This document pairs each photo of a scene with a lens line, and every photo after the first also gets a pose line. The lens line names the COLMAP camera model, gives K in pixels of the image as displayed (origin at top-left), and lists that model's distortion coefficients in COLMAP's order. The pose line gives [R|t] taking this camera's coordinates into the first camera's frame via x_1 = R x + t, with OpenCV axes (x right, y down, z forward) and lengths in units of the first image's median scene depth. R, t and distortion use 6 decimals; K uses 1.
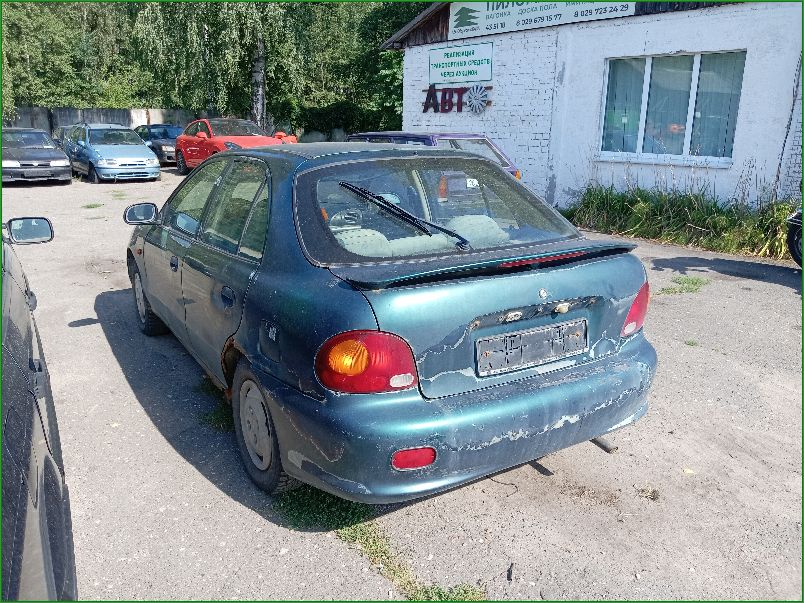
lens RADIAL K [[741.5, 0, 402.0], [0, 741.5, 301.5], [0, 0, 1]] dist [-0.012349, -0.008912]
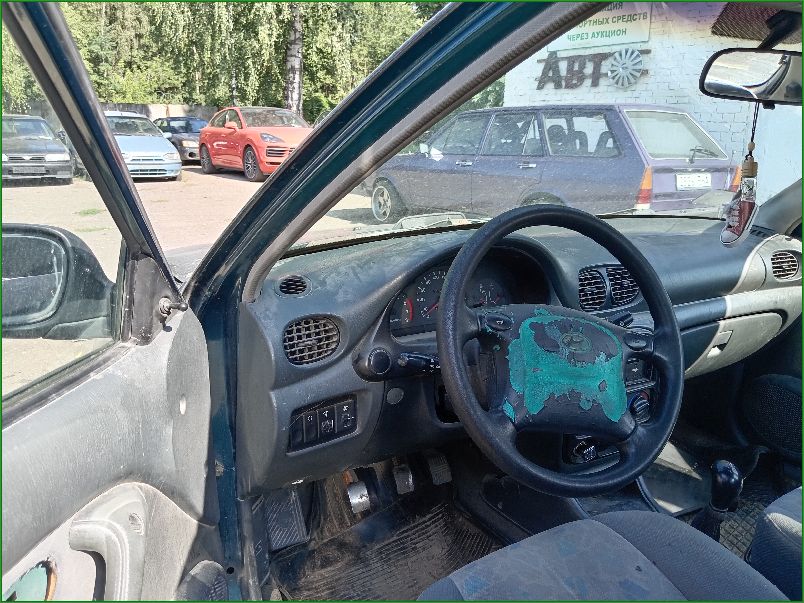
lens RADIAL K [[741.5, 0, 402.0], [0, 741.5, 301.5], [0, 0, 1]] dist [-0.012349, -0.008912]
pose [[0.999718, 0.010990, -0.021034, -0.065487], [-0.011098, 0.999926, -0.005016, -0.028420], [0.020977, 0.005248, 0.999766, 0.191697]]
